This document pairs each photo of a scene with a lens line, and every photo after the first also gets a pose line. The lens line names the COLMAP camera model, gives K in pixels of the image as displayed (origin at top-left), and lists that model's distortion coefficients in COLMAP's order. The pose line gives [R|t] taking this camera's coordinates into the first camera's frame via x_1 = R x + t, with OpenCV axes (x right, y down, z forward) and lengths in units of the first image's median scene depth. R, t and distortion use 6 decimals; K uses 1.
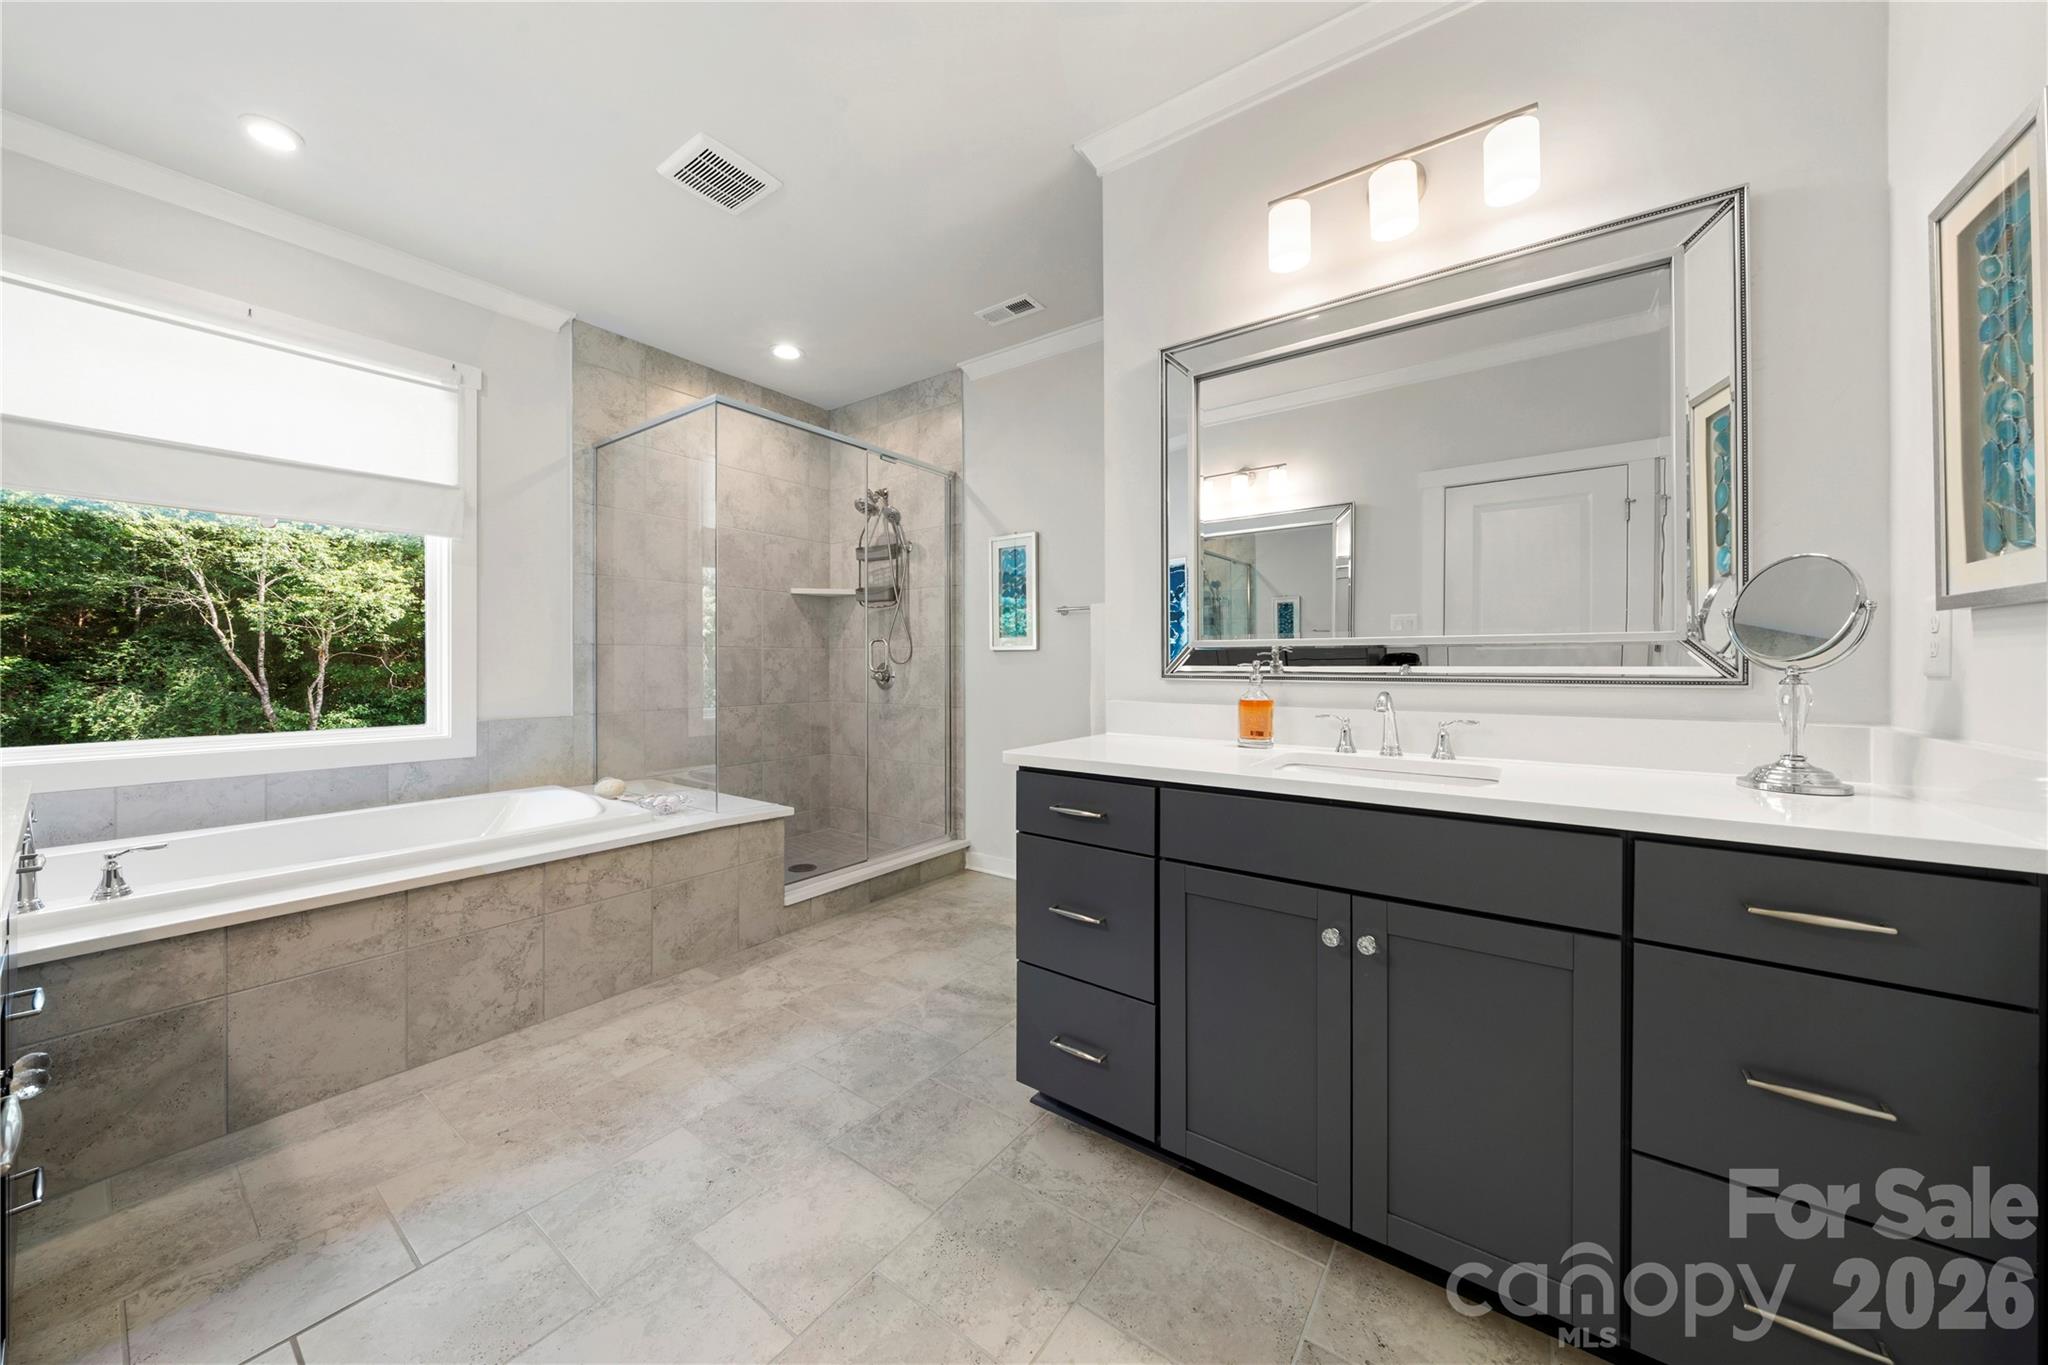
lens RADIAL K [[698.6, 0, 1012.1], [0, 698.6, 662.2], [0, 0, 1]] dist [-0.007597, -0.000056]
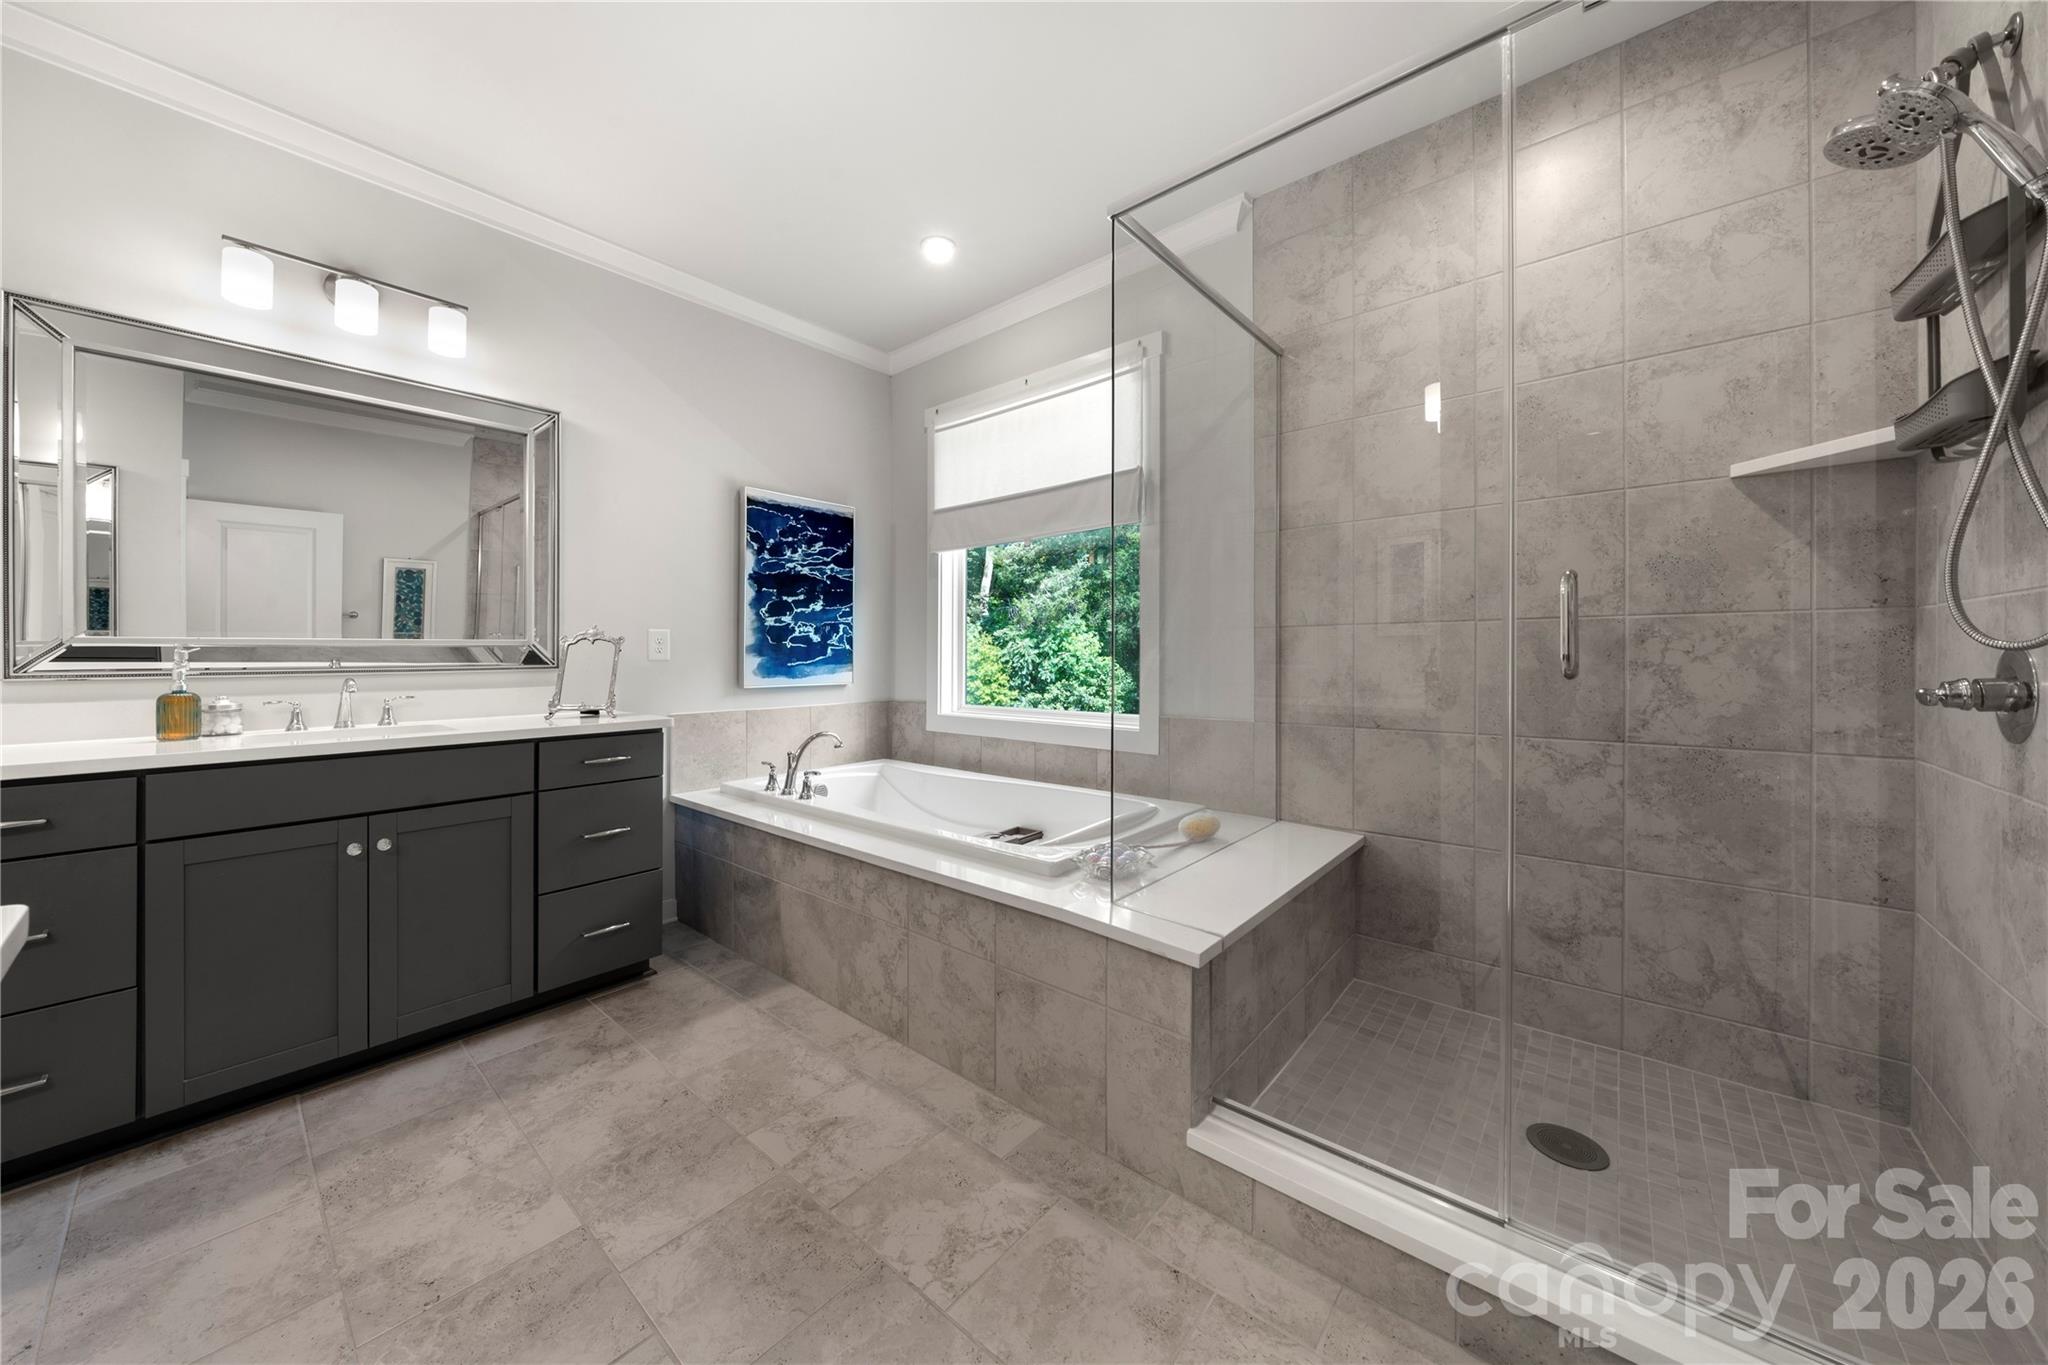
lens RADIAL K [[698.6, 0, 1012.1], [0, 698.6, 662.2], [0, 0, 1]] dist [-0.007597, -0.000056]
pose [[-0.069877, 0.003573, -0.997549, 0.198135], [0.003924, 0.999987, 0.003307, 0.009468], [0.997548, -0.003684, -0.069890, 1.059366]]
